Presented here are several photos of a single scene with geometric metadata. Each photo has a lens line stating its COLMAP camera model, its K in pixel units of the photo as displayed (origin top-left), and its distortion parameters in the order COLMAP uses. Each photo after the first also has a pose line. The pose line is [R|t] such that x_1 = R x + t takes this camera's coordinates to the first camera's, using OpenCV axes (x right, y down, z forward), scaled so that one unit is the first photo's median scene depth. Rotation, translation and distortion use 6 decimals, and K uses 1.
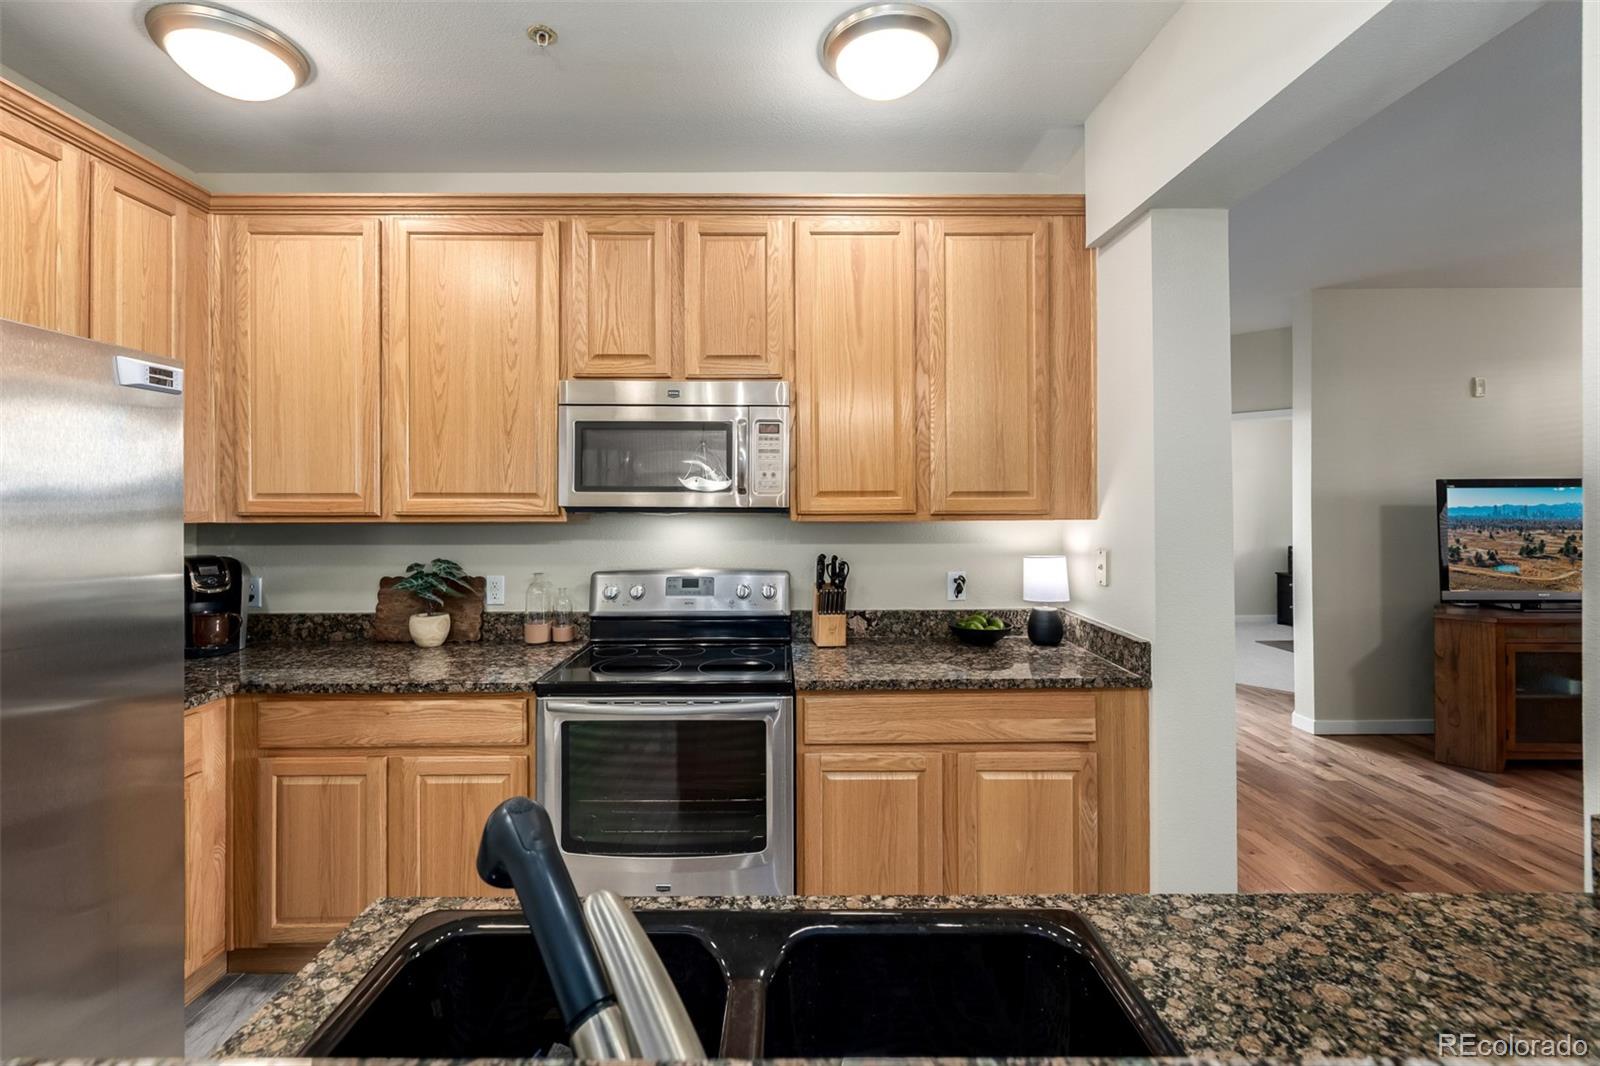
lens RADIAL K [[679.8, 0, 785.6], [0, 679.8, 498.7], [0, 0, 1]] dist [0.002346, -0.000037]
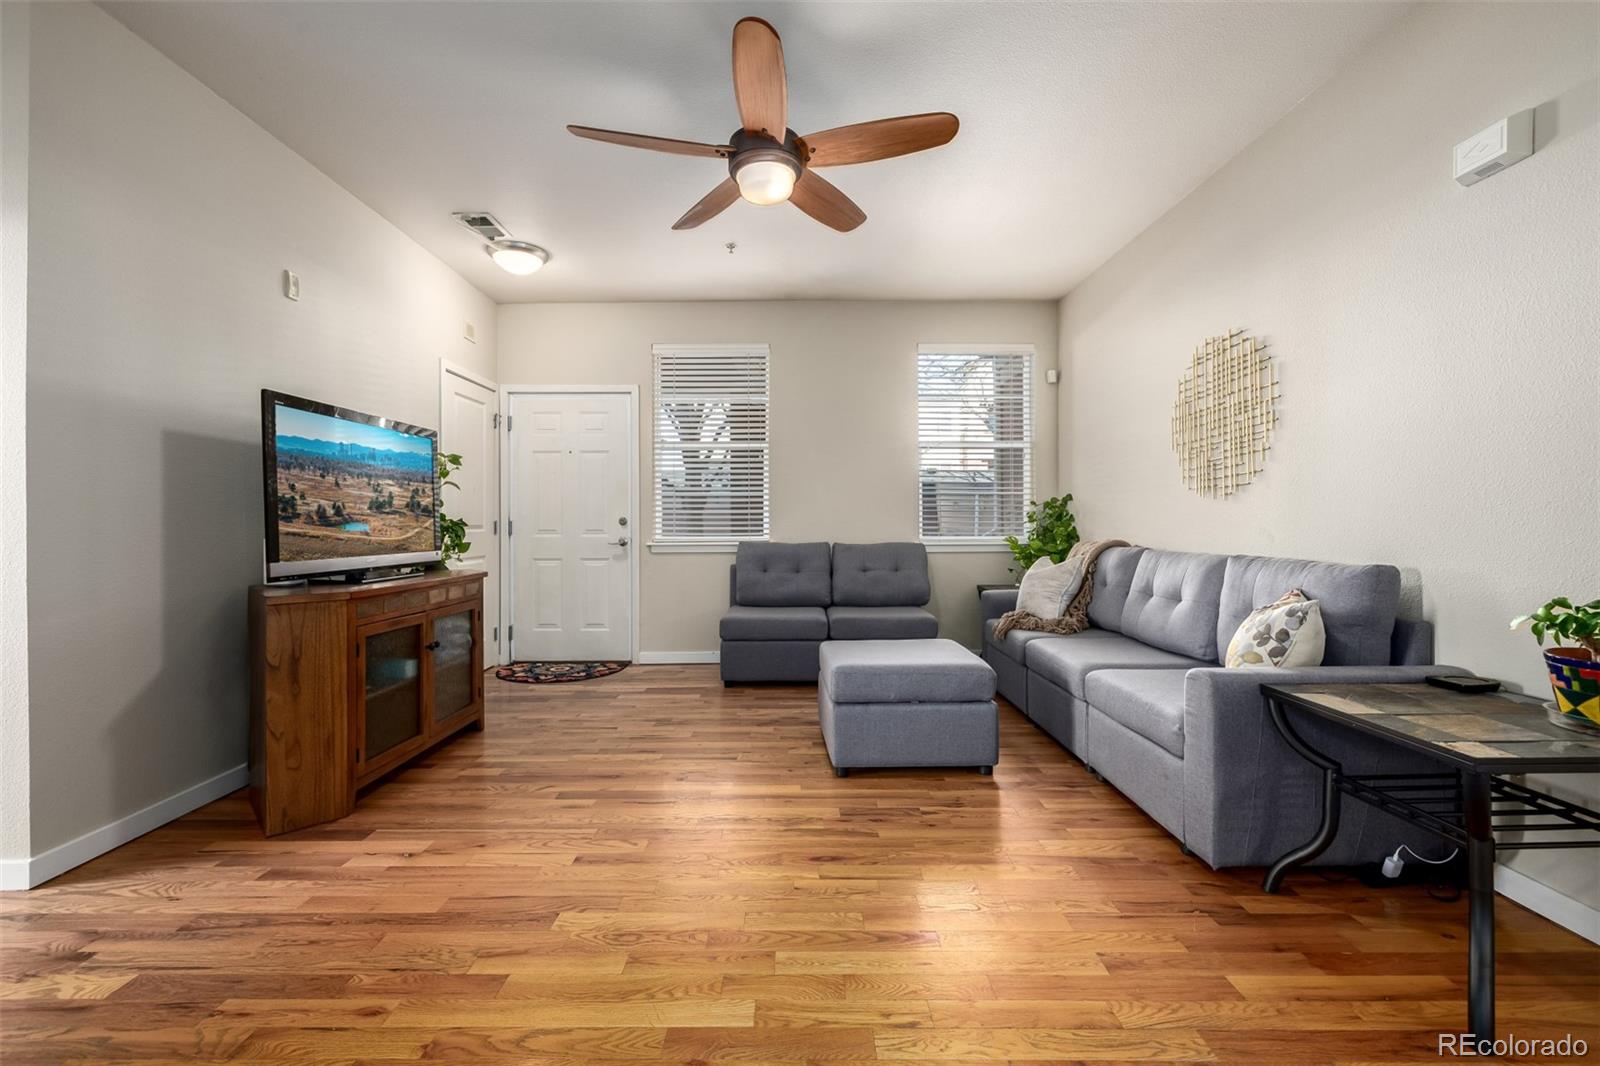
lens RADIAL K [[671.9, 0, 794.9], [0, 671.9, 521.5], [0, 0, 1]] dist [-0.001087, 0.000452]
pose [[0.004774, 0.007103, 0.999963, 0.543017], [-0.004254, 0.999966, -0.007083, 0.159407], [-0.999980, -0.004220, 0.004804, 0.817950]]
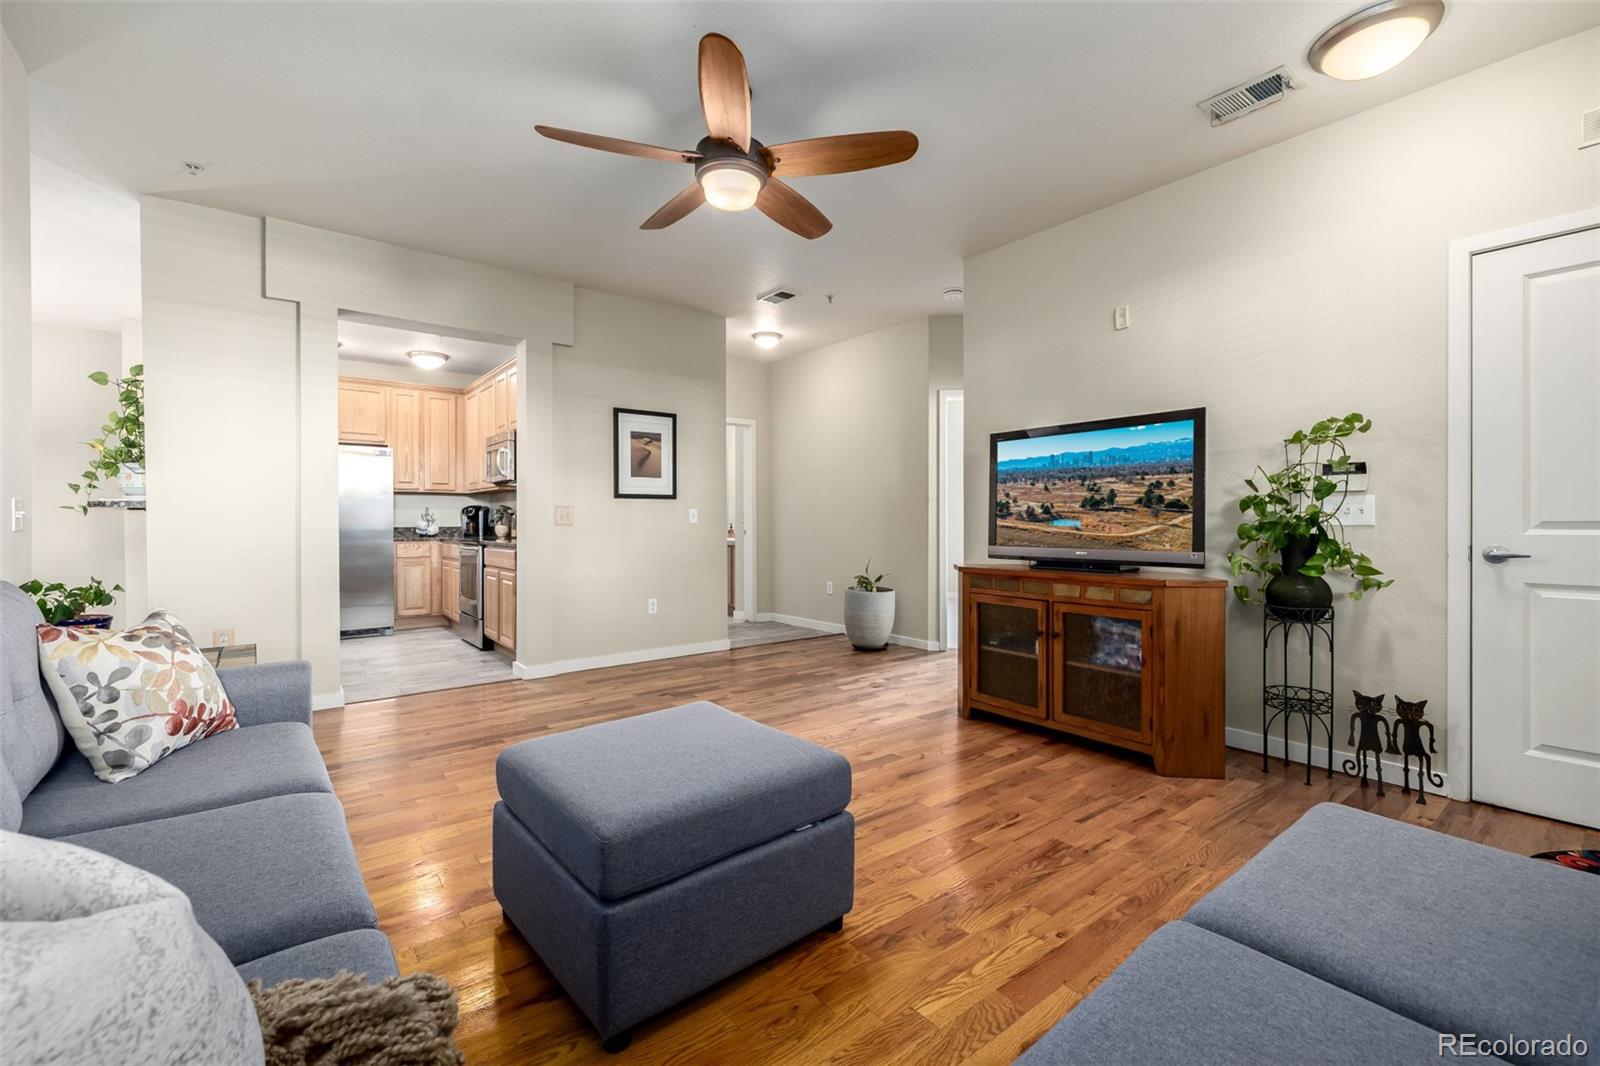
lens RADIAL K [[684.4, 0, 794.0], [0, 684.4, 524.1], [0, 0, 1]] dist [-0.002680, -0.000149]
pose [[0.611344, 0.007219, -0.791332, 2.566728], [0.006366, 0.999881, 0.014040, 0.142342], [0.791339, -0.013621, 0.611225, 0.259160]]
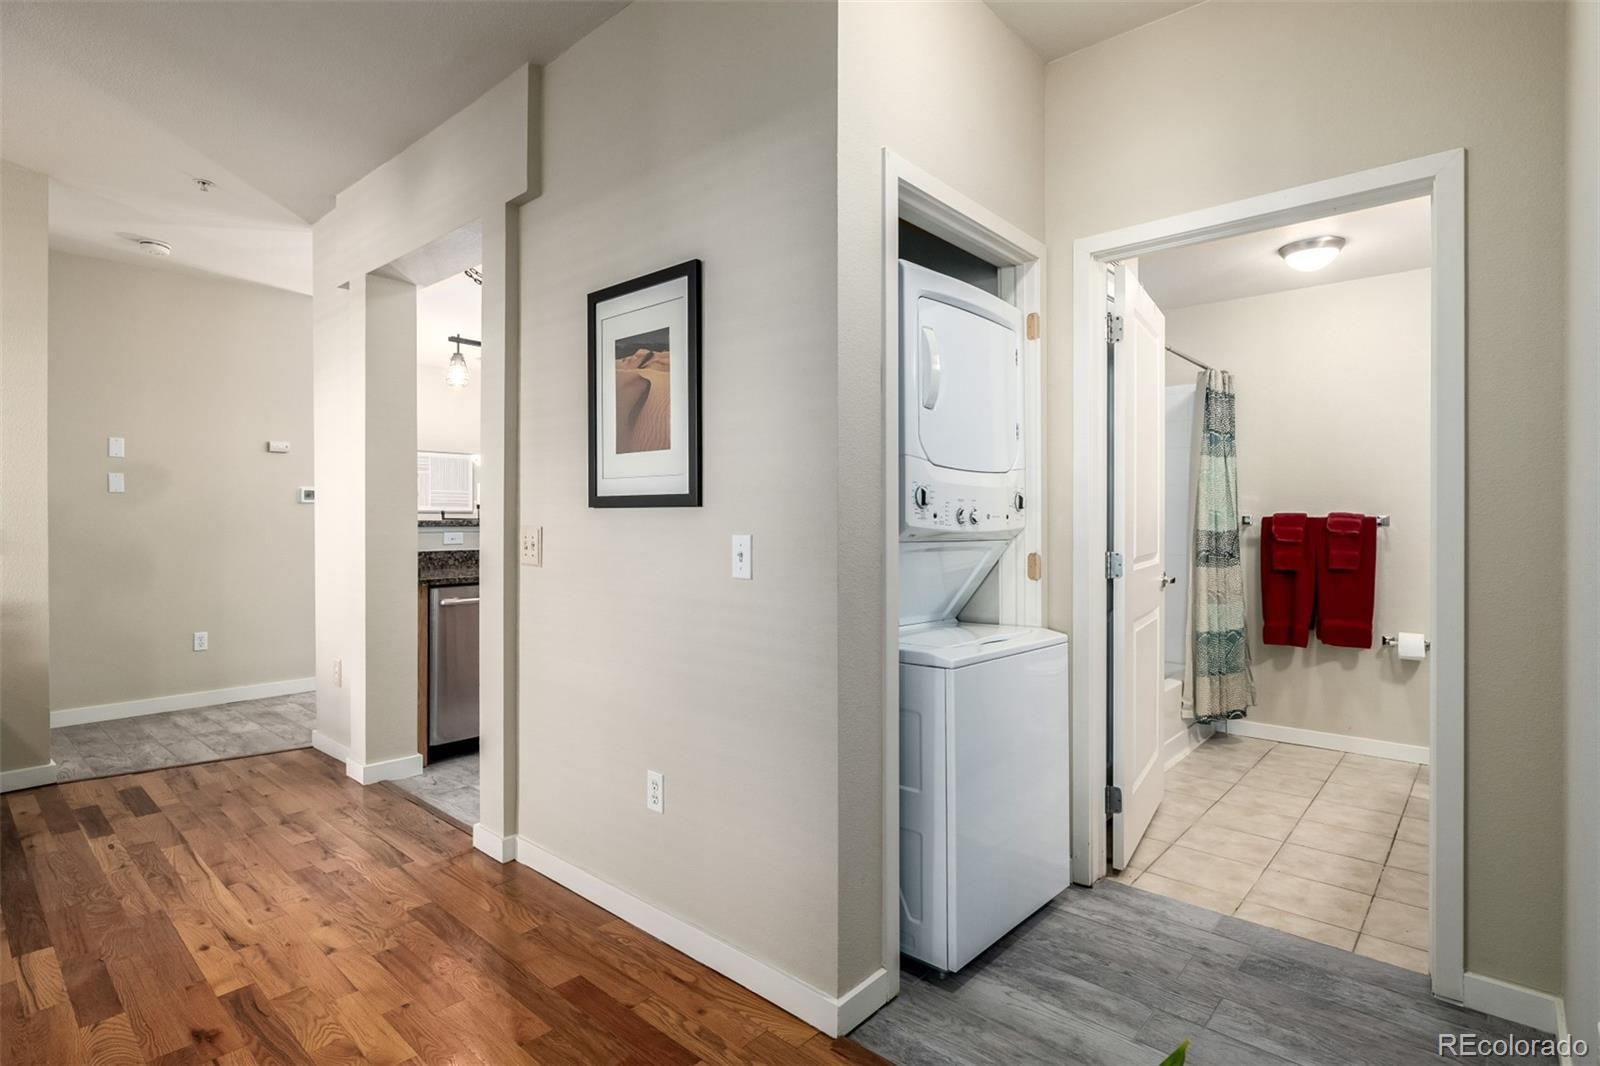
lens RADIAL K [[802.7, 0, 791.4], [0, 802.7, 516.1], [0, 0, 1]] dist [-0.000502, -0.000339]
pose [[-0.676128, 0.003887, -0.736774, 1.144373], [0.007849, 0.999967, -0.001927, 0.103736], [0.736742, -0.007086, -0.676137, 2.035639]]
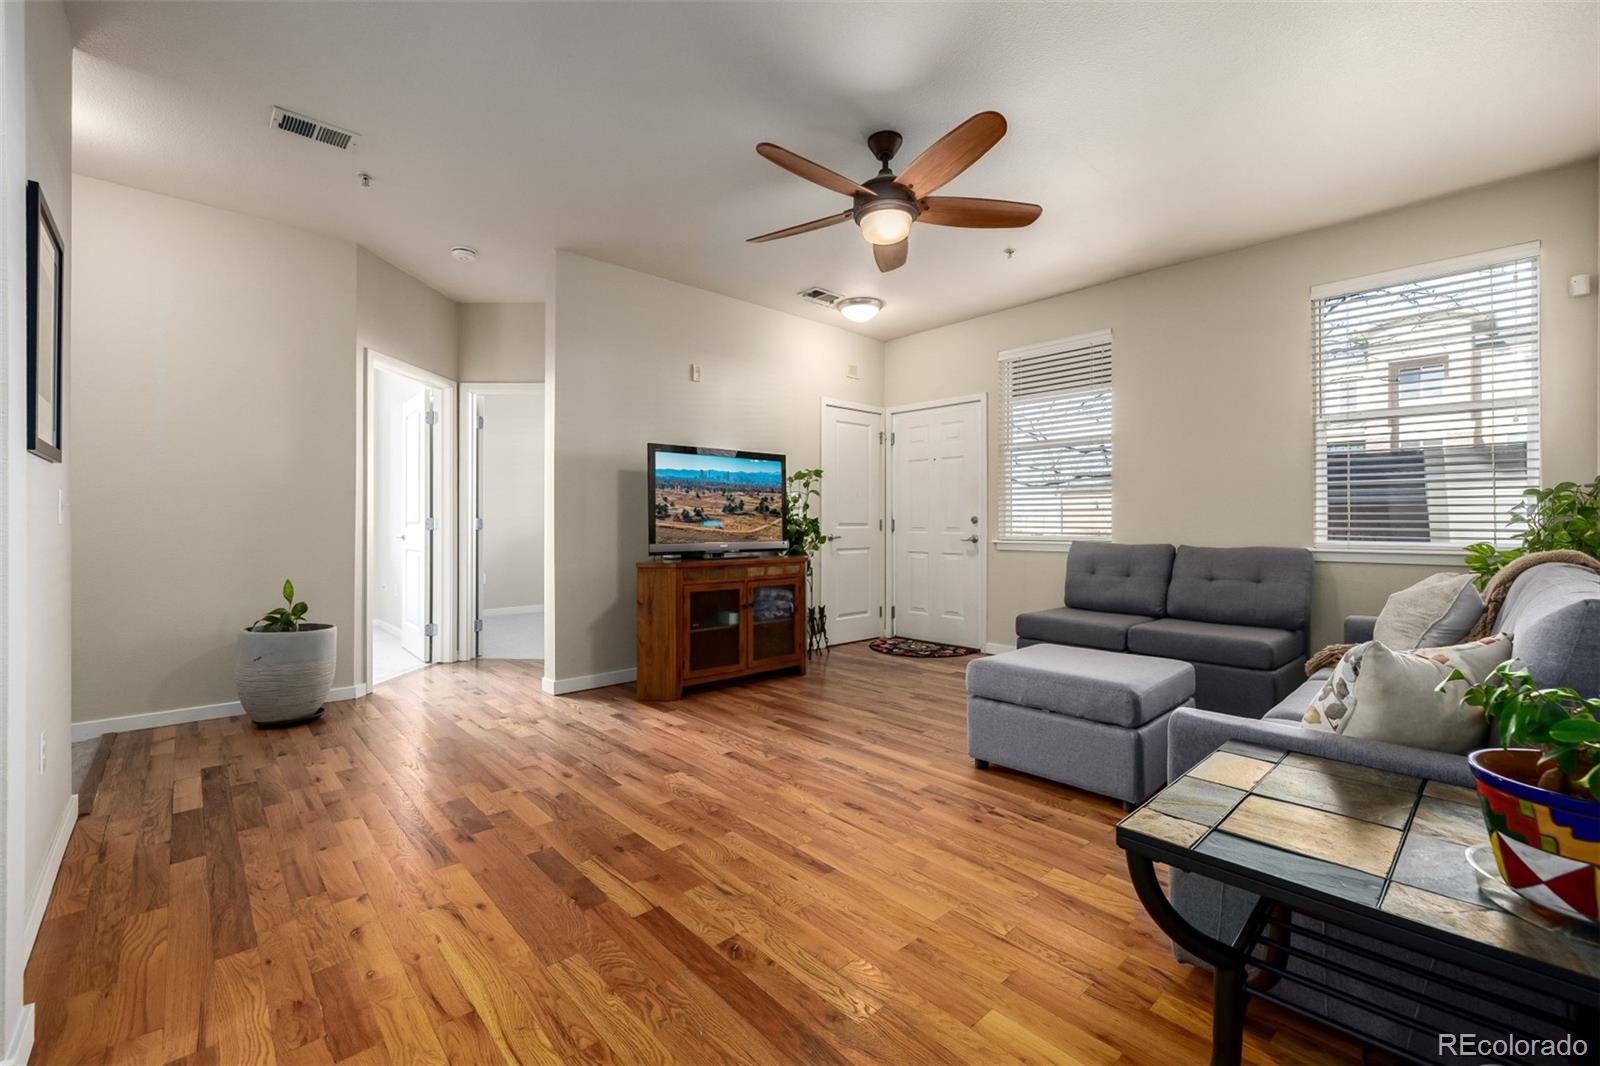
lens RADIAL K [[675.2, 0, 794.0], [0, 675.2, 520.0], [0, 0, 1]] dist [0.000370, 0.000112]
pose [[0.742620, 0.007682, 0.669669, 0.657824], [-0.009274, 0.999956, -0.001187, 0.154819], [-0.669649, -0.005329, 0.742659, 0.056111]]
